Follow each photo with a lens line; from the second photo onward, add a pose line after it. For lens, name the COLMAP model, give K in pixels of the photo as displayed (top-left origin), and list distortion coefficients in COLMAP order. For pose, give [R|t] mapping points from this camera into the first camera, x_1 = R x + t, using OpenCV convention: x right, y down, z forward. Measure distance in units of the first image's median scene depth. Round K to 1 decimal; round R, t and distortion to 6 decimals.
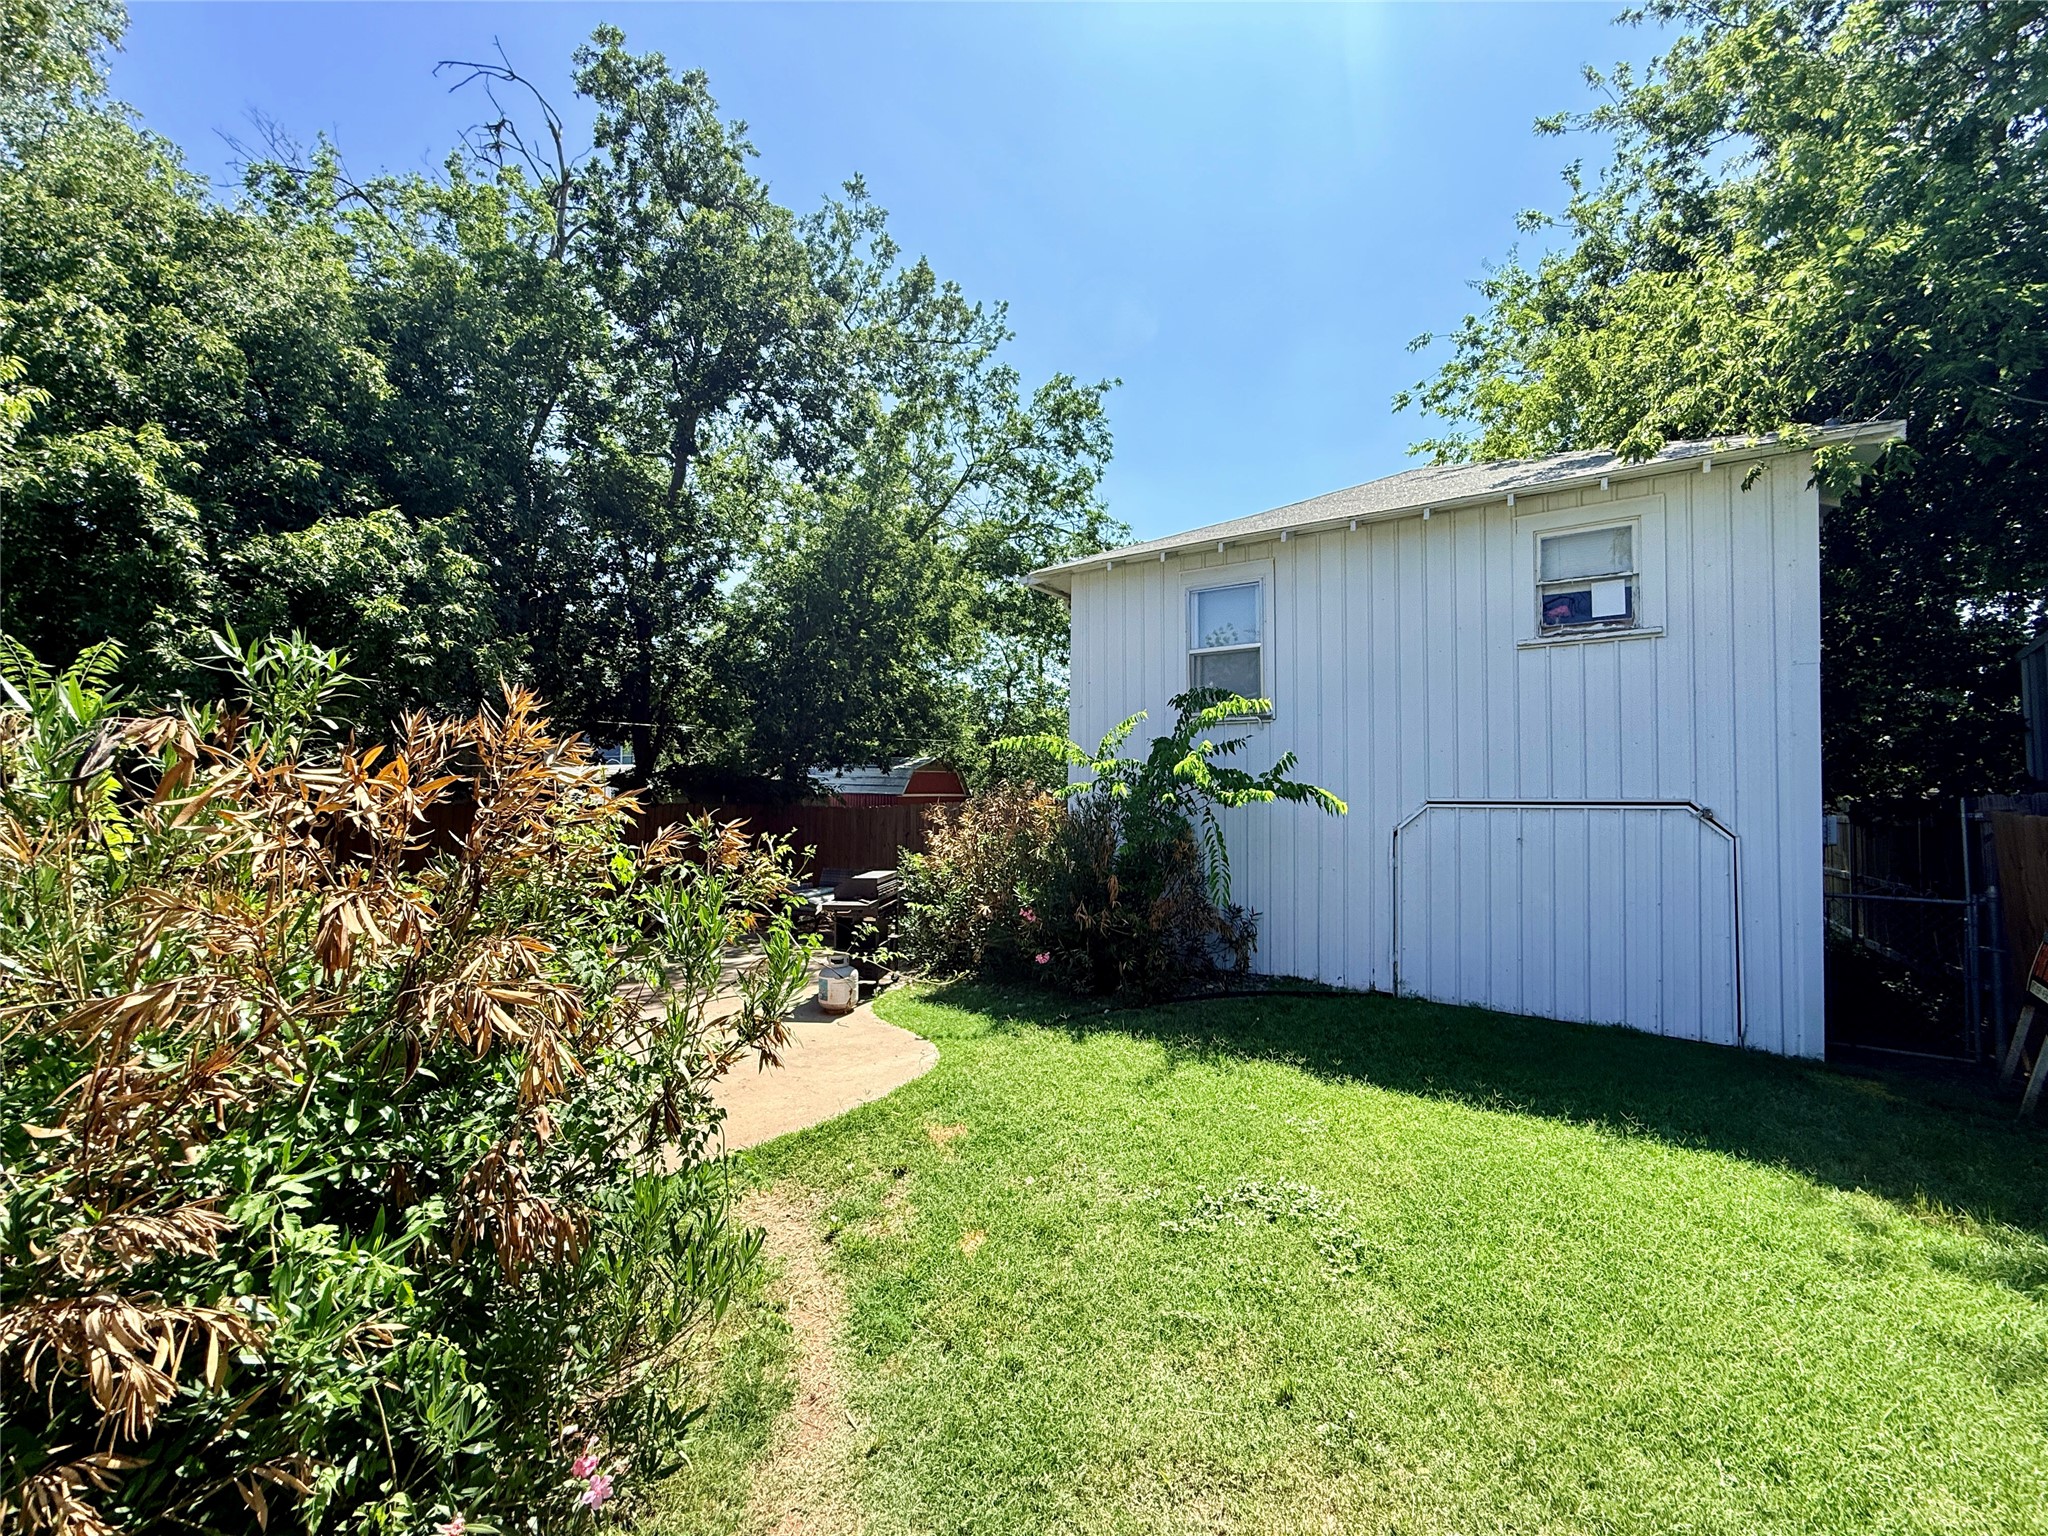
lens RADIAL K [[815.6, 0, 1020.8], [0, 815.6, 769.0], [0, 0, 1]] dist [-0.000734, 0.000319]
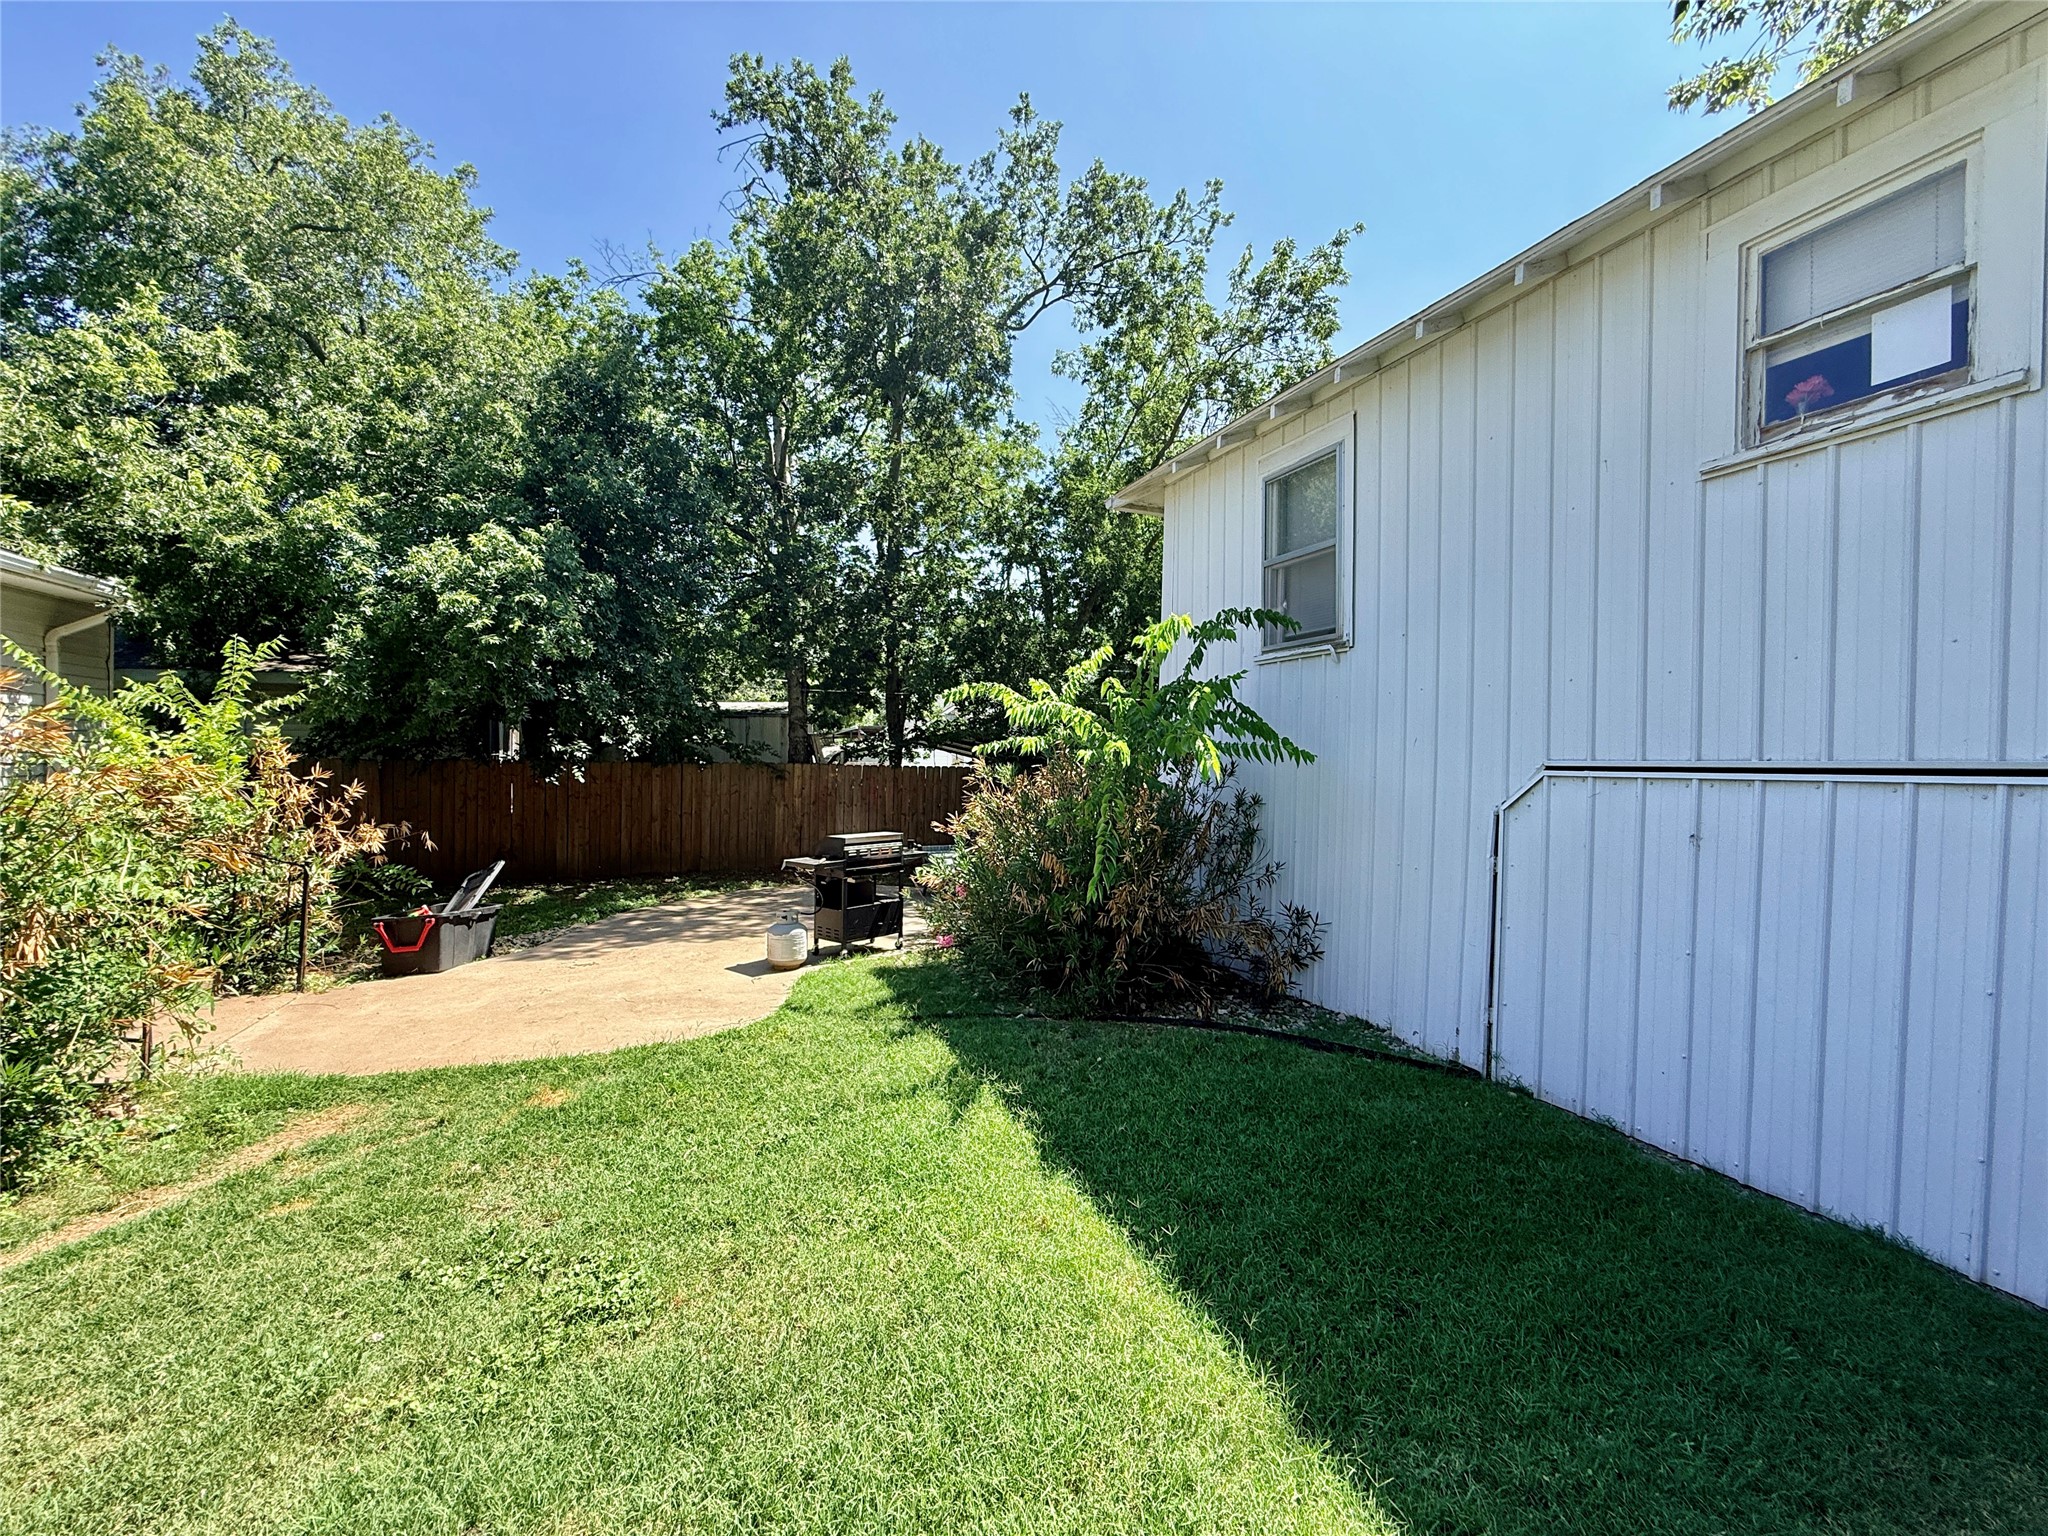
lens RADIAL K [[815.6, 0, 1020.8], [0, 815.6, 769.0], [0, 0, 1]] dist [-0.000734, 0.000319]
pose [[0.844015, 0.013910, -0.536139, 0.532279], [0.003637, 0.999492, 0.031657, 0.023348], [0.536307, -0.028669, 0.843536, 0.313478]]
